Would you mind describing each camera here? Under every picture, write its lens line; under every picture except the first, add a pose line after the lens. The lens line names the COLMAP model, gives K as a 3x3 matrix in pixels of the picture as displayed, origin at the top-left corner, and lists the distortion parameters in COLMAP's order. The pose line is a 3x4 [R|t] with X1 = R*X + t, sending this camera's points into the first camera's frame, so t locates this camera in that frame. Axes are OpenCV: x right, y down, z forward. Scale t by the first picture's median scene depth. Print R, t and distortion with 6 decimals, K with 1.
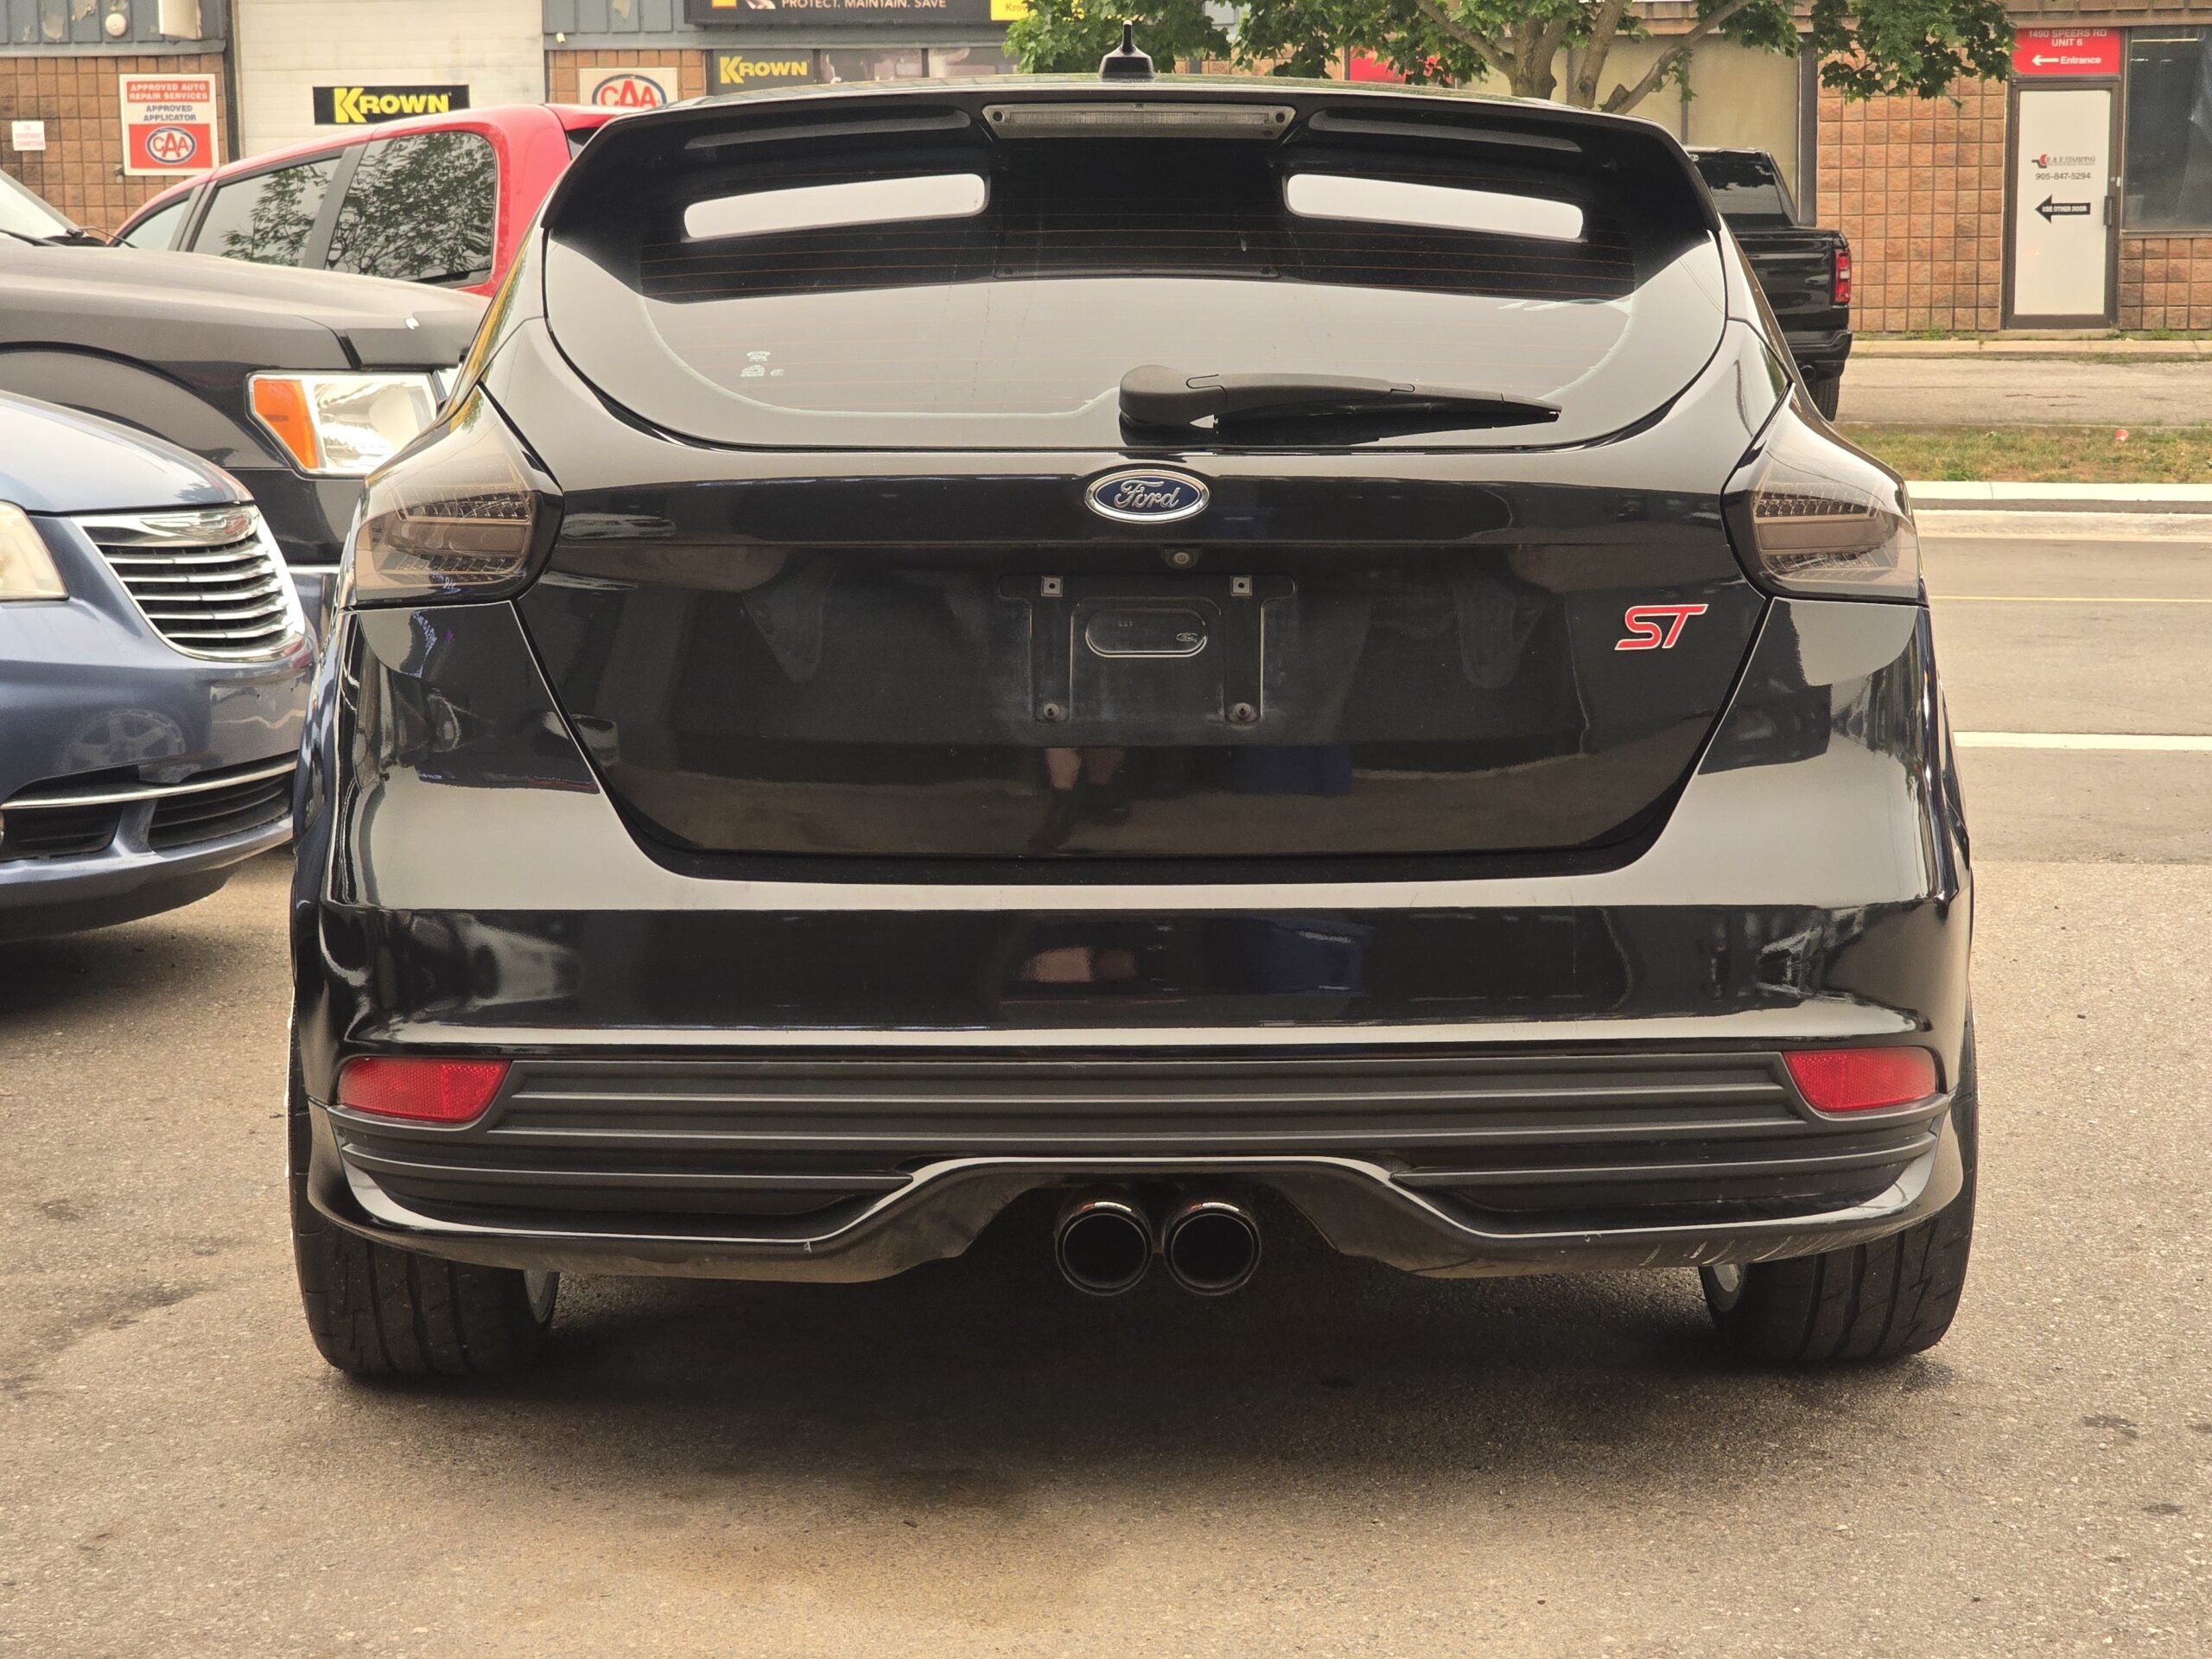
lens RADIAL K [[4321.0, 0, 1106.0], [0, 4321.0, 829.5], [0, 0, 1]] dist [-0.007423, 0.124456]
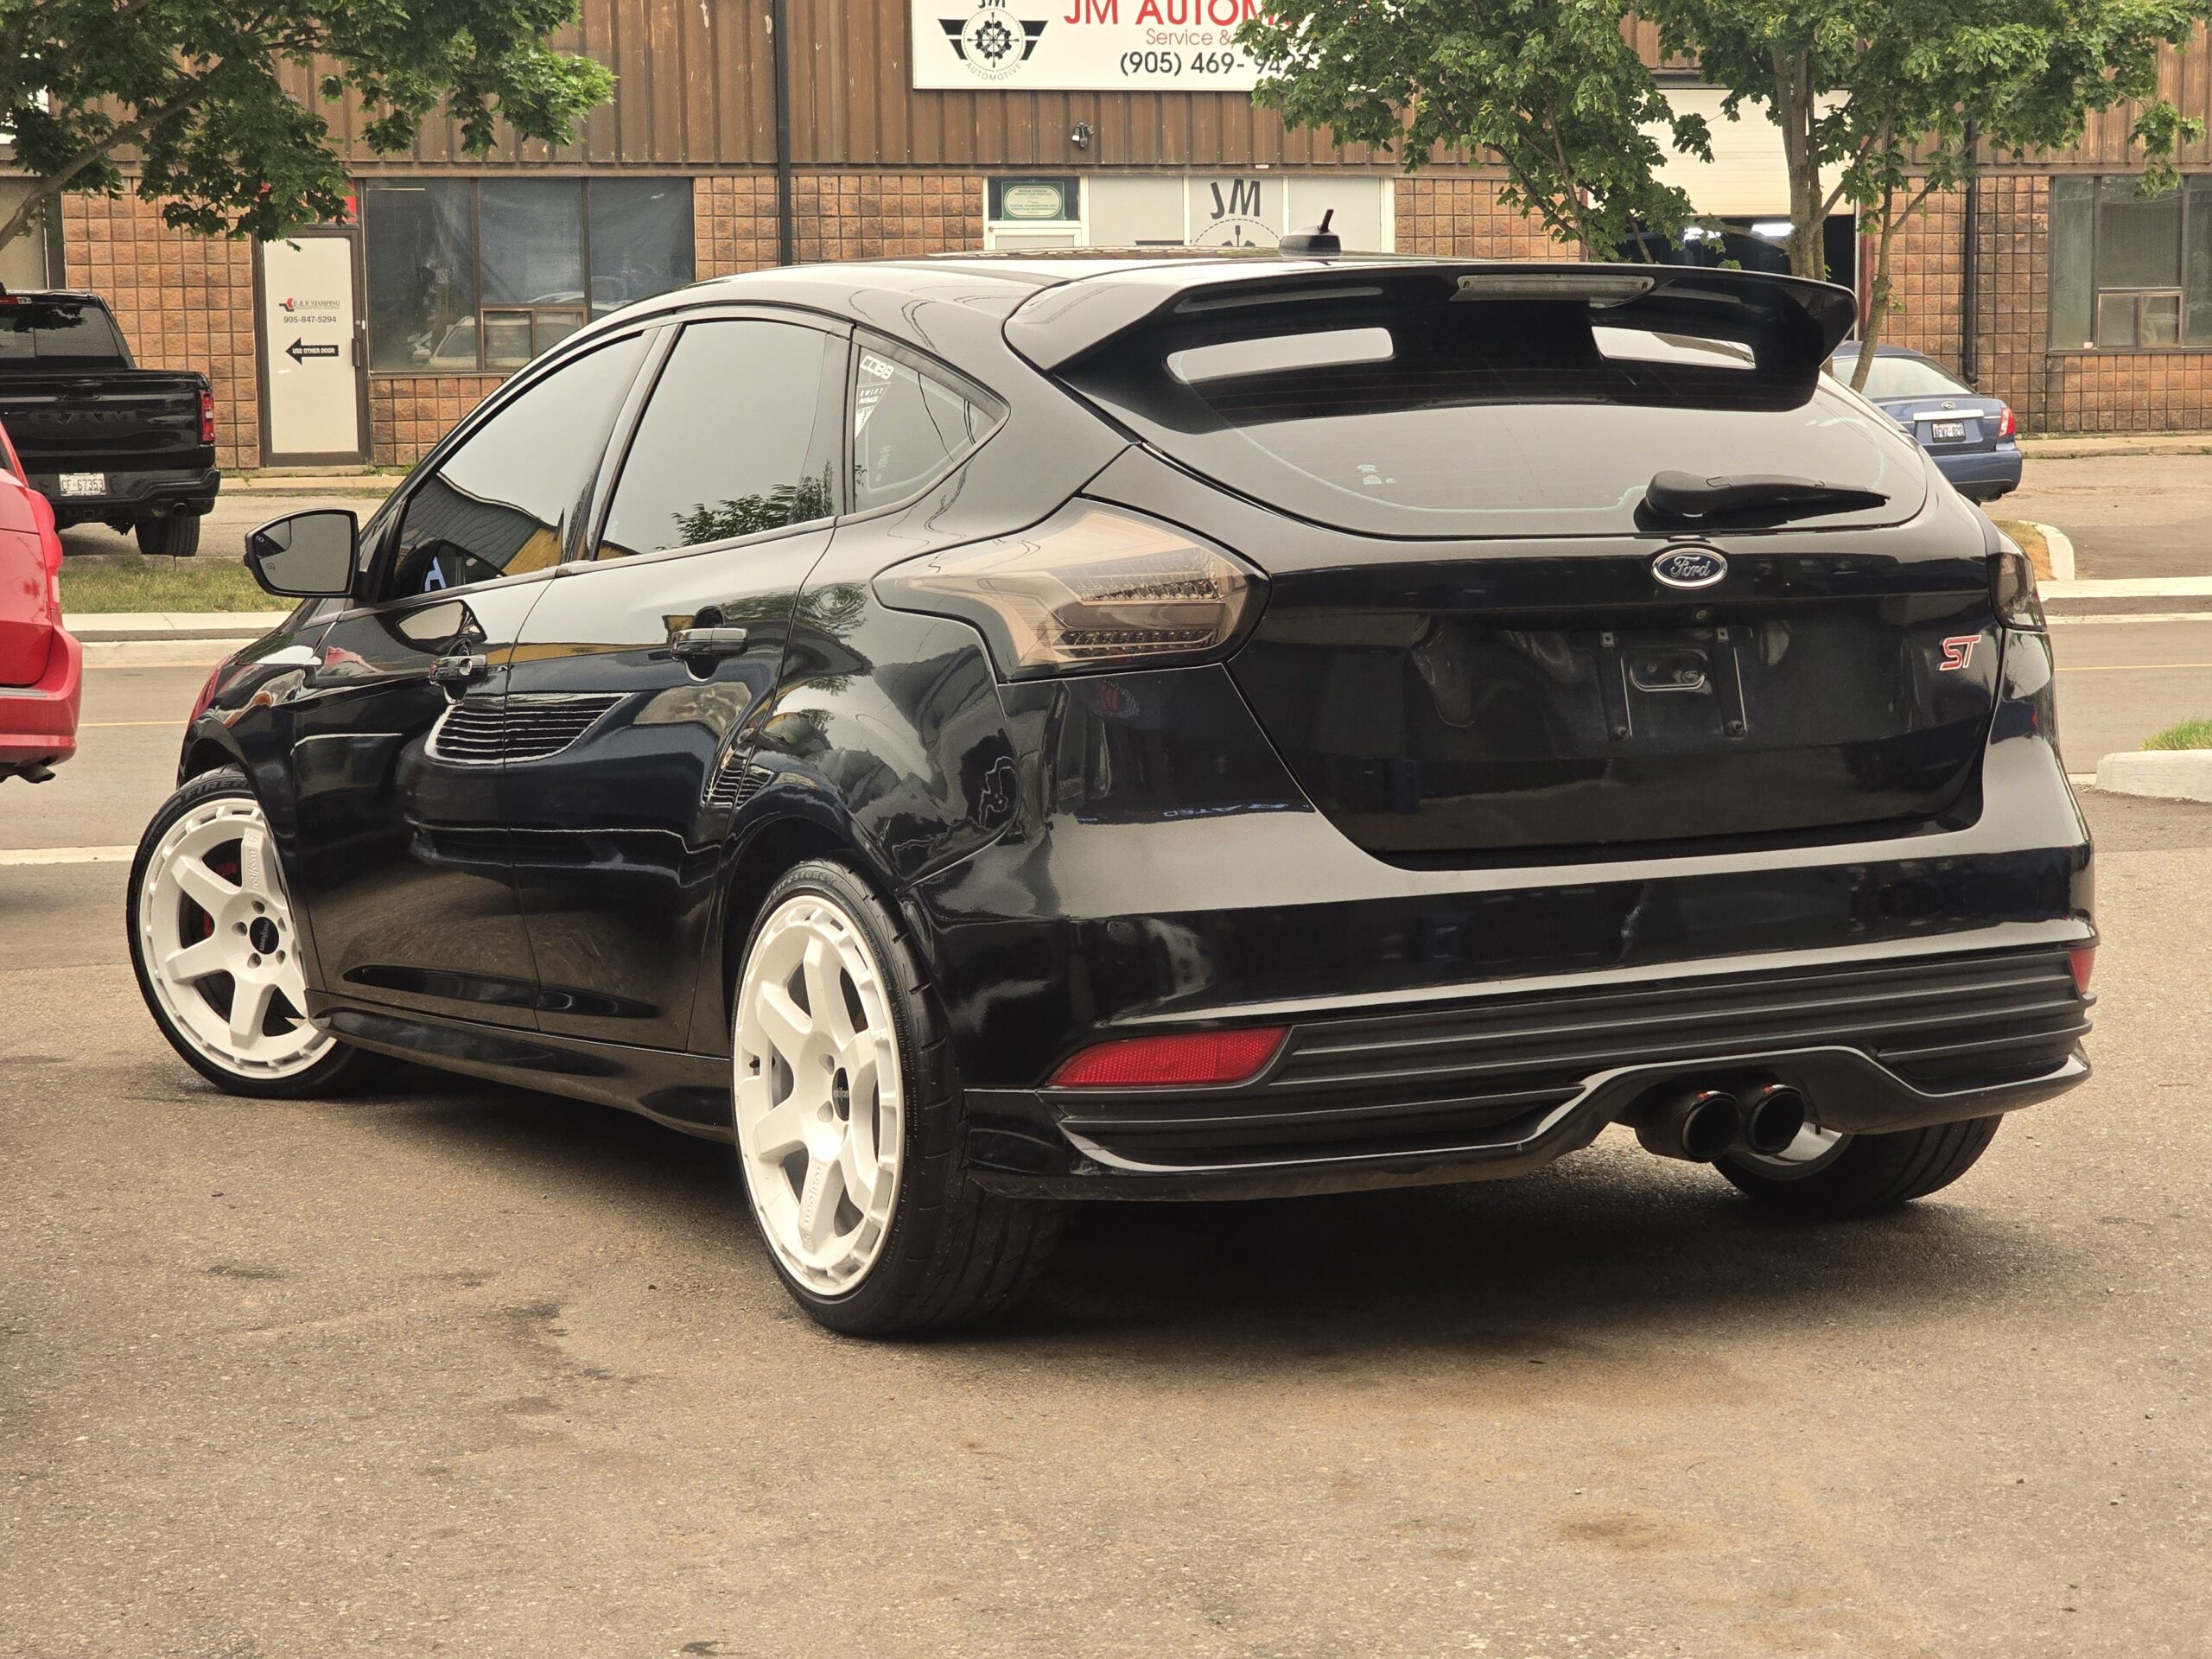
lens RADIAL K [[4466.0, 0, 1106.0], [0, 4466.0, 829.5], [0, 0, 1]] dist [-0.007637, -0.263983]
pose [[0.868050, -0.052229, 0.493722, -0.174519], [0.069721, 0.997421, -0.017069, 0.003136], [-0.491557, 0.049239, 0.869452, -0.023589]]
